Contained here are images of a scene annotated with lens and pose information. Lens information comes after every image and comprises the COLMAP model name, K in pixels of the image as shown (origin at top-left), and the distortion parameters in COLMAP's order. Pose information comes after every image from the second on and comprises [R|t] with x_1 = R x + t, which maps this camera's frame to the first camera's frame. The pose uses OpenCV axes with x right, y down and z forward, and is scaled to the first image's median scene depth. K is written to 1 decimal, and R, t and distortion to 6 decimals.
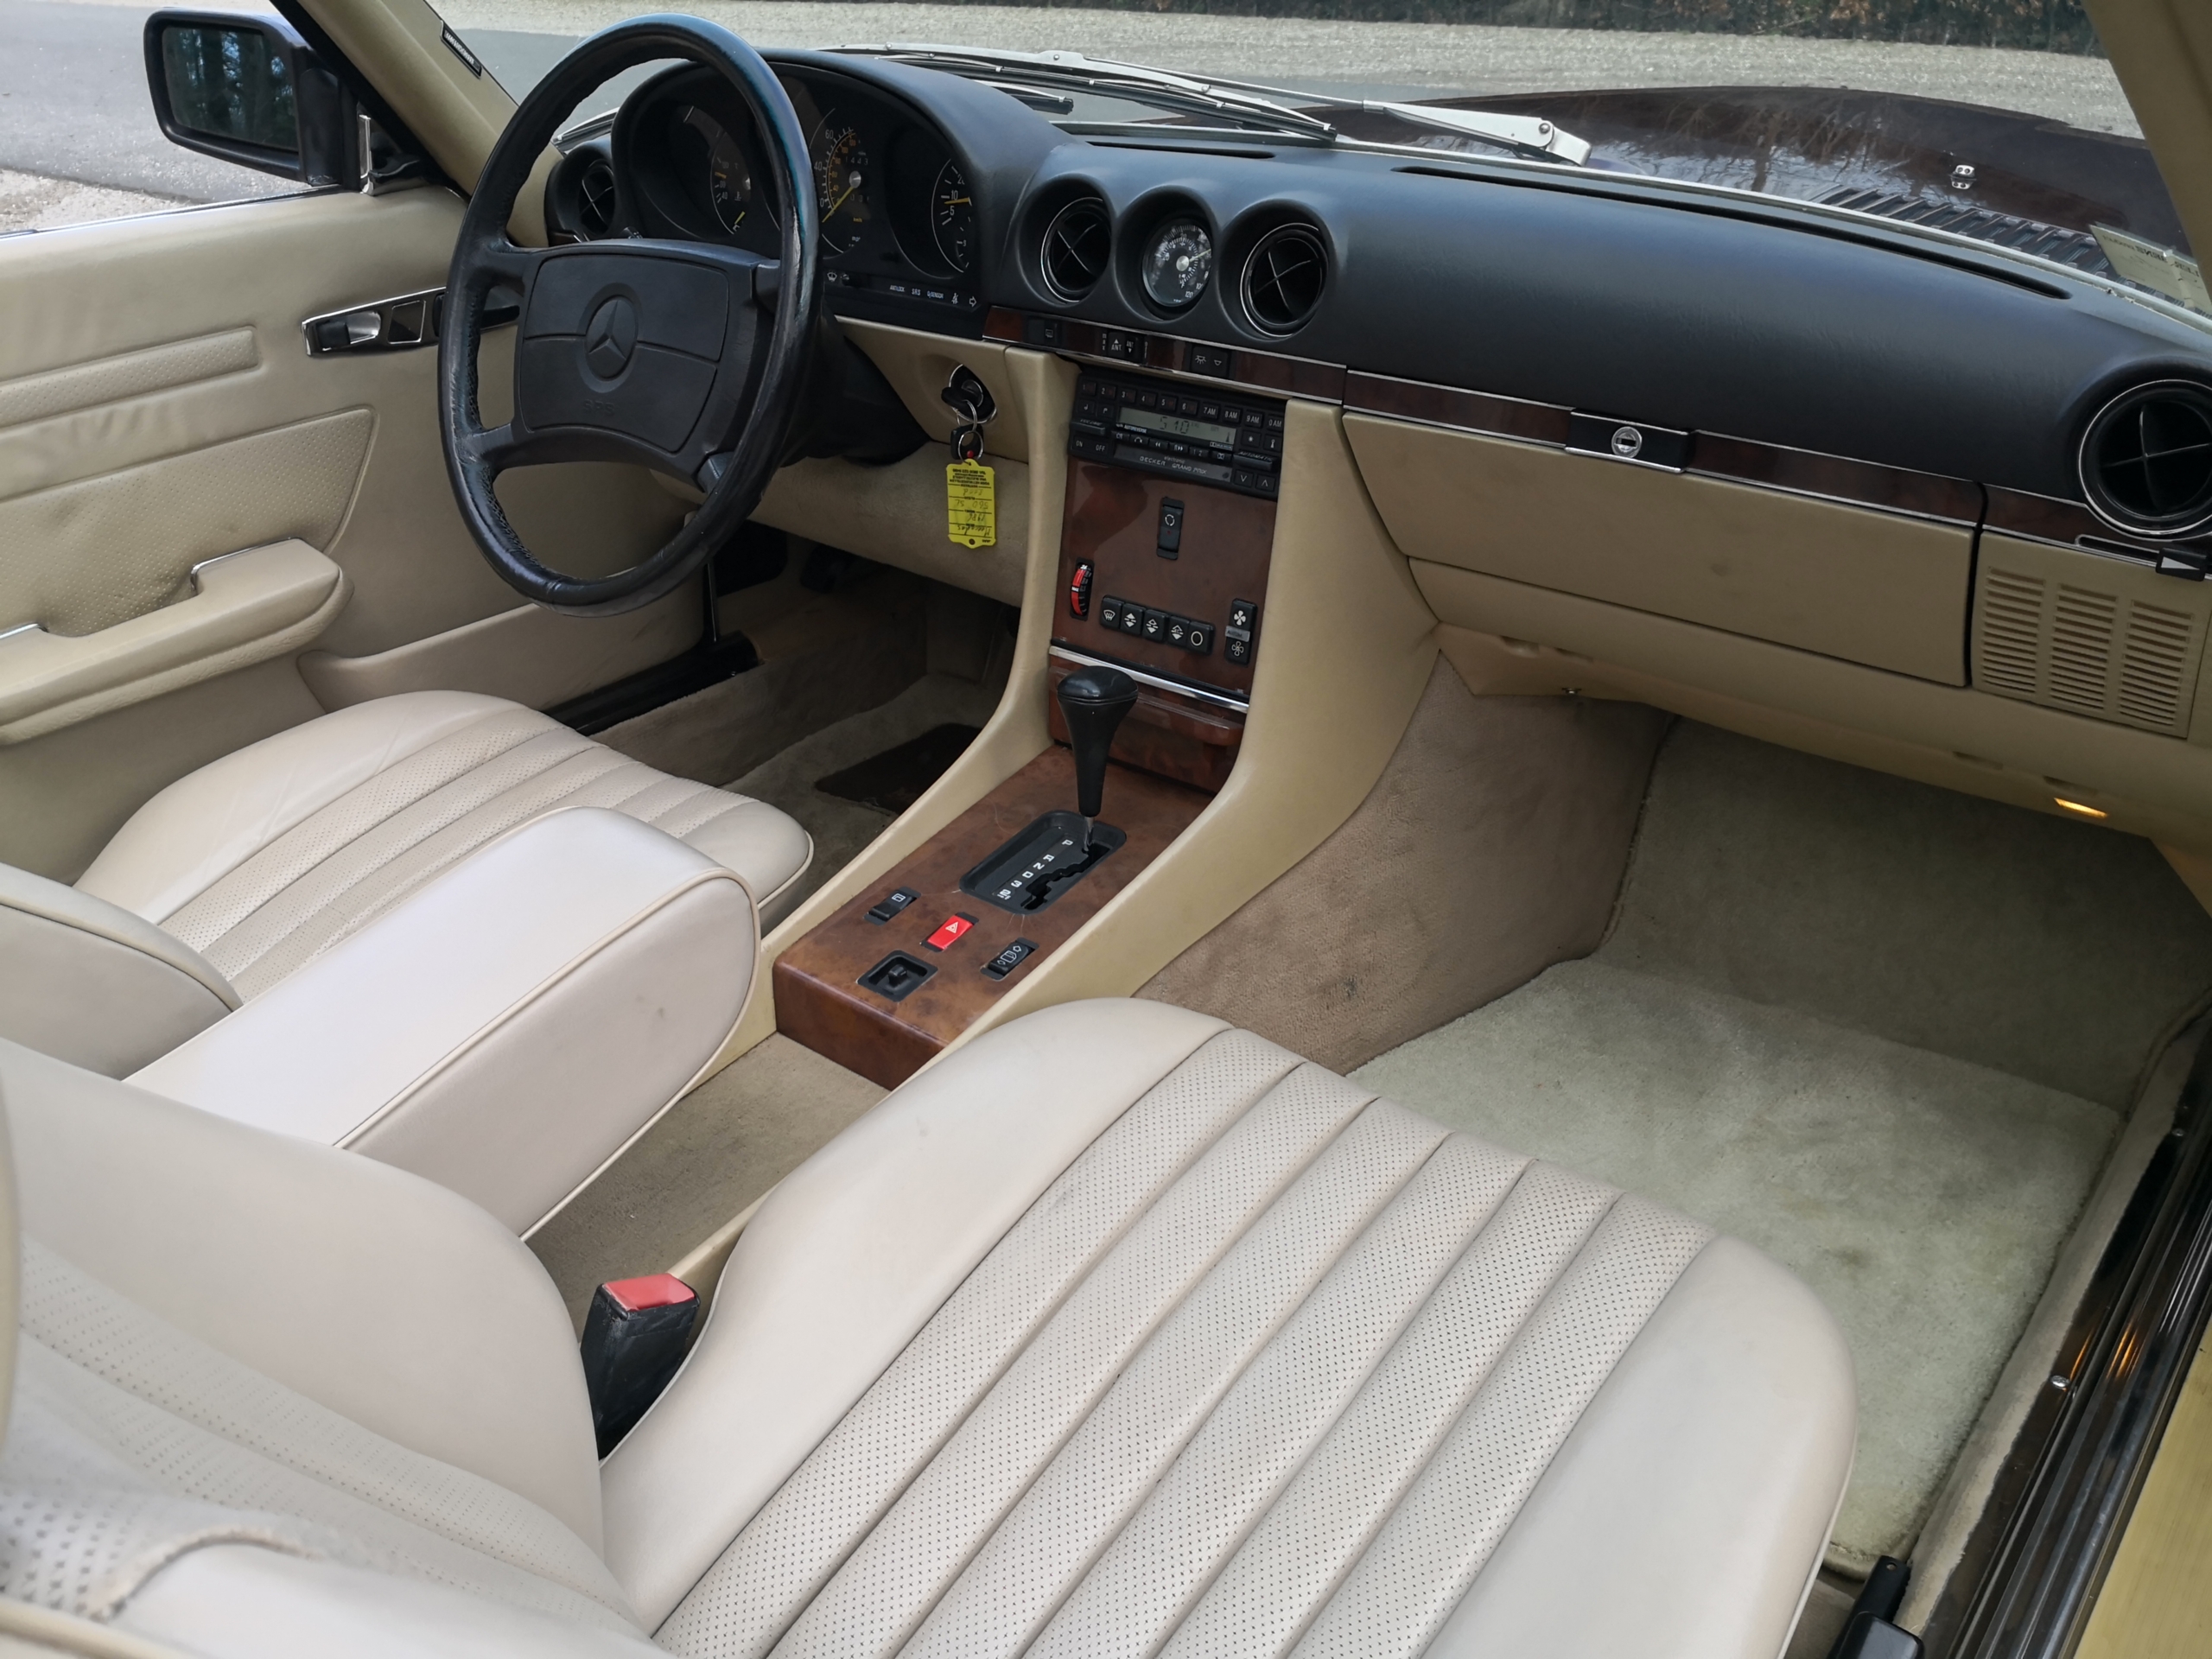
lens RADIAL K [[1799.9, 0, 1119.8], [0, 1799.9, 826.1], [0, 0, 1]] dist [0.010817, -0.031206]
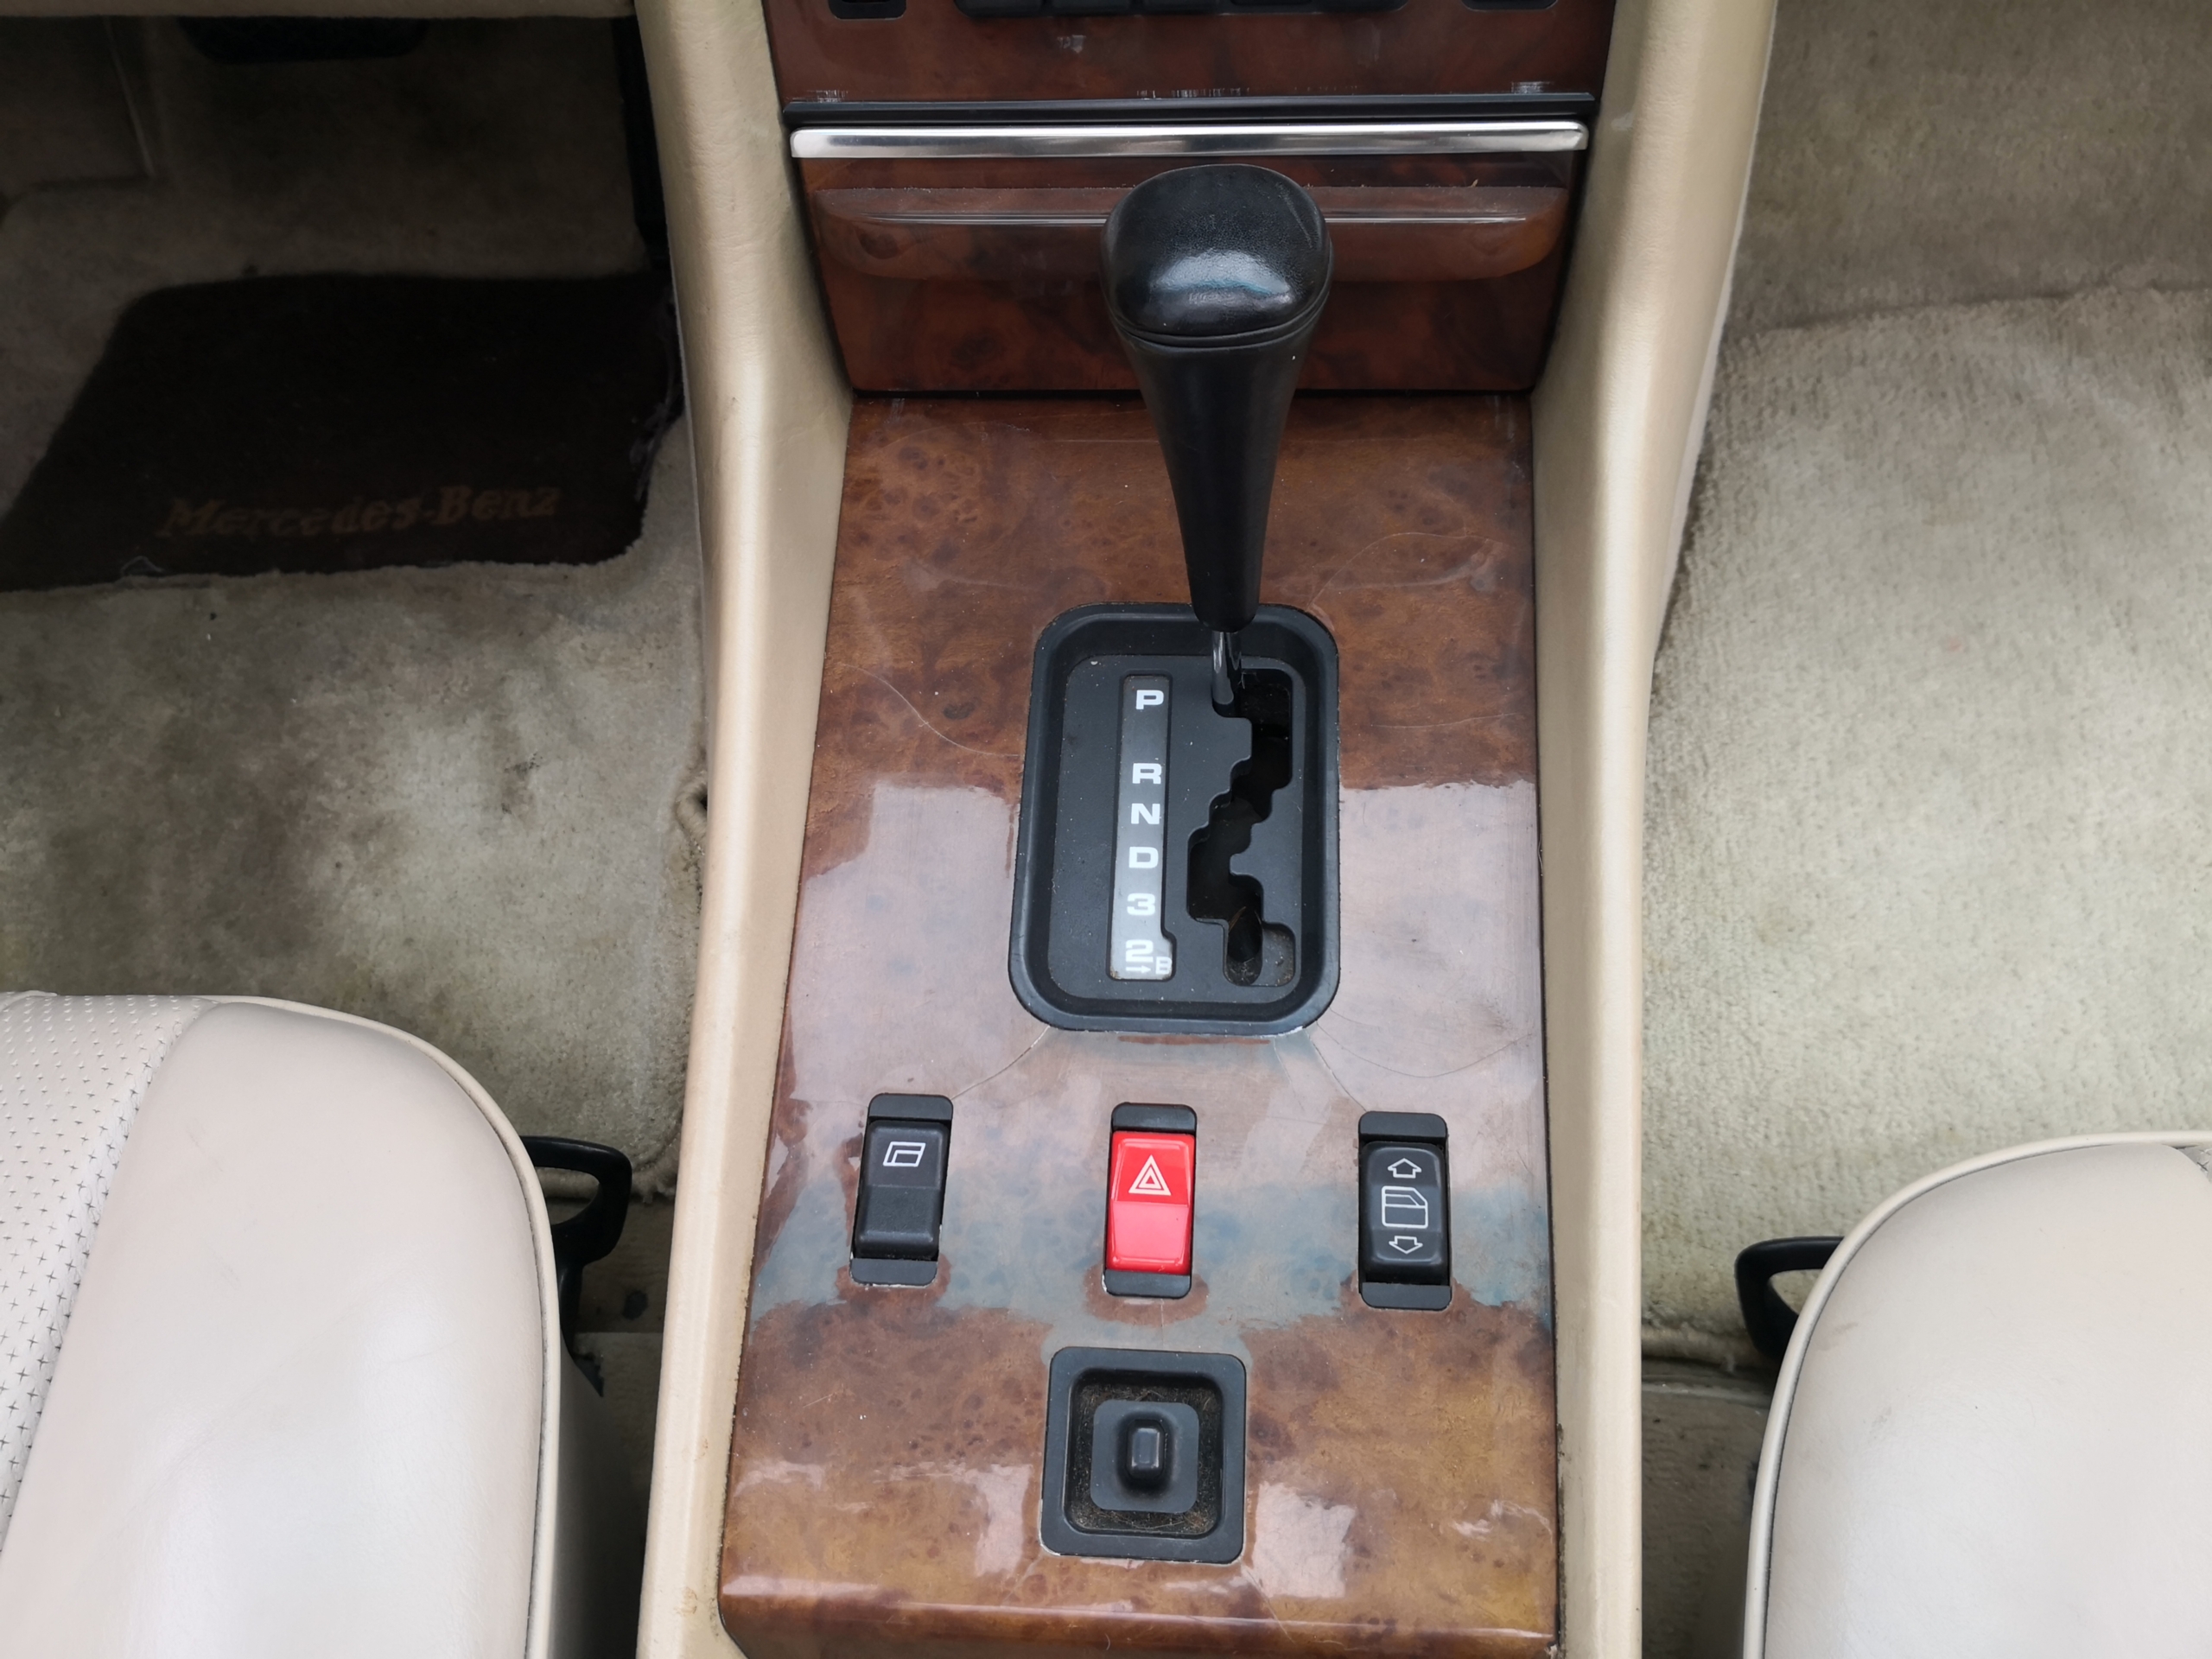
lens RADIAL K [[1799.9, 0, 1119.1], [0, 1799.9, 810.6], [0, 0, 1]] dist [0.010817, -0.031206]
pose [[0.817507, -0.483782, 0.312469, -0.154883], [0.307190, 0.825224, 0.473962, -0.140846], [-0.487151, -0.291480, 0.823239, 0.709658]]
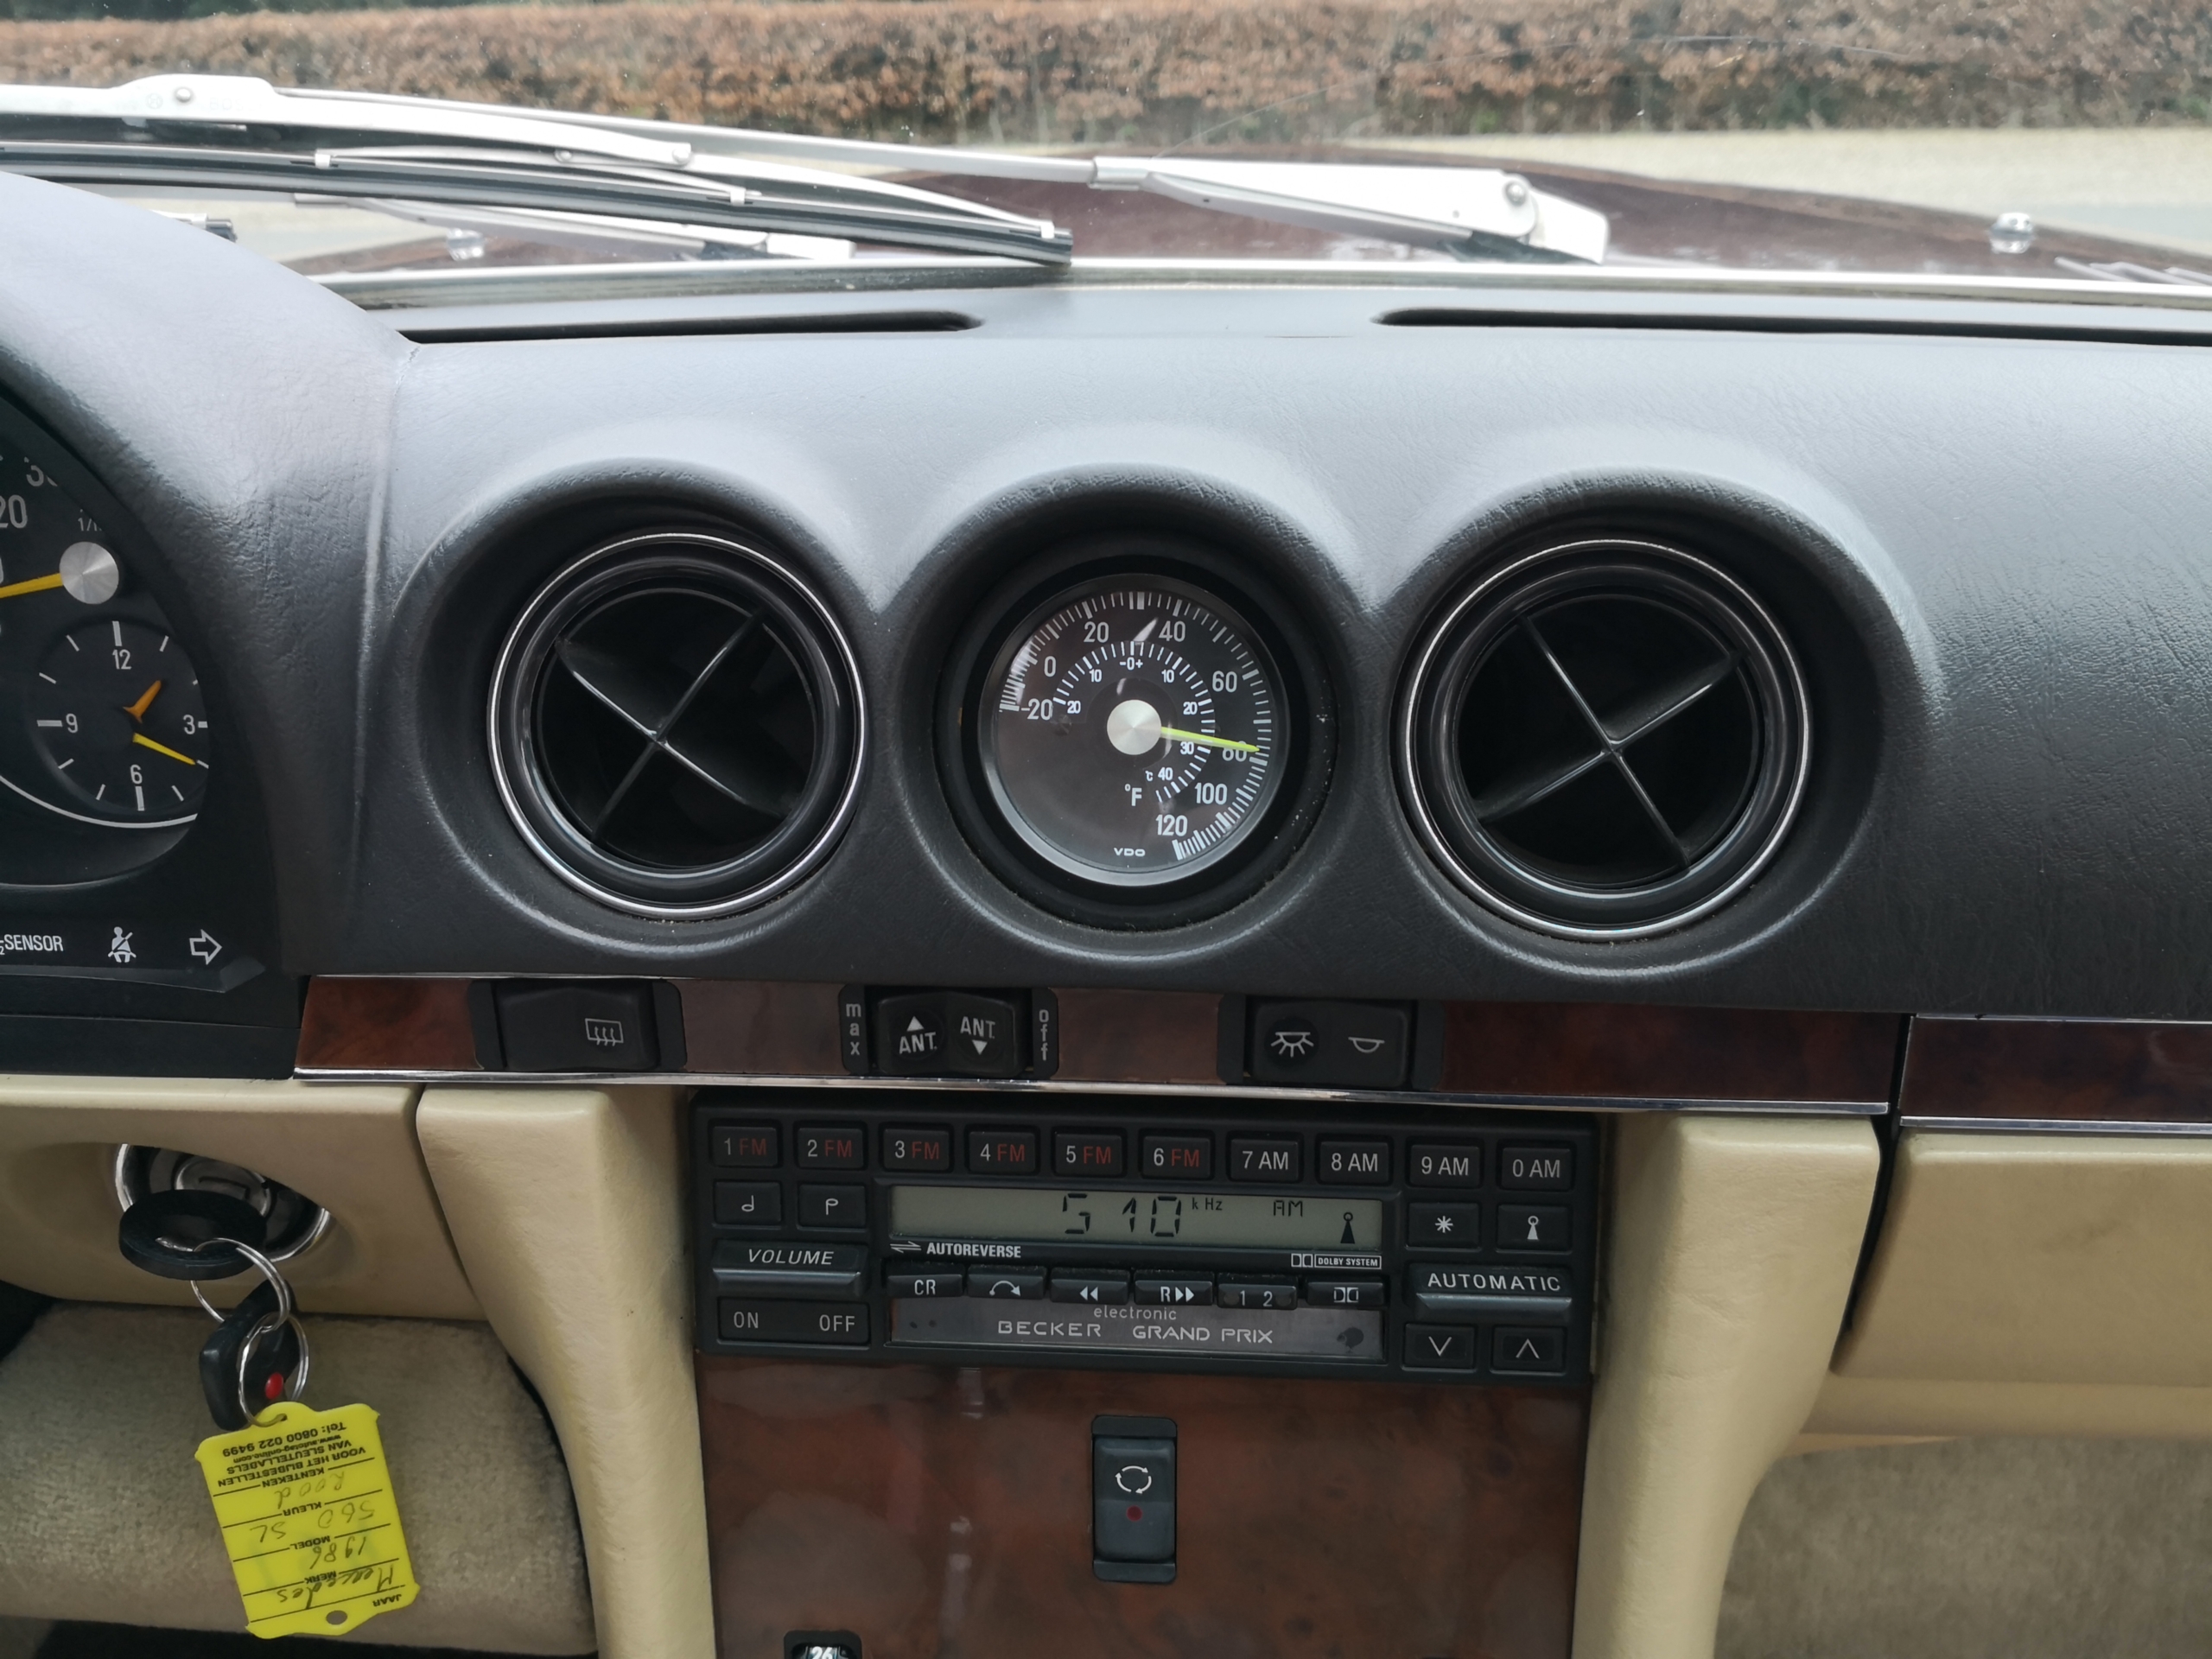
lens RADIAL K [[1799.9, 0, 1113.3], [0, 1799.9, 846.8], [0, 0, 1]] dist [0.010817, -0.031206]
pose [[0.824534, -0.248363, 0.508390, -0.104600], [0.274550, 0.961265, 0.024325, -0.278923], [-0.494739, 0.119522, 0.860783, 0.707462]]
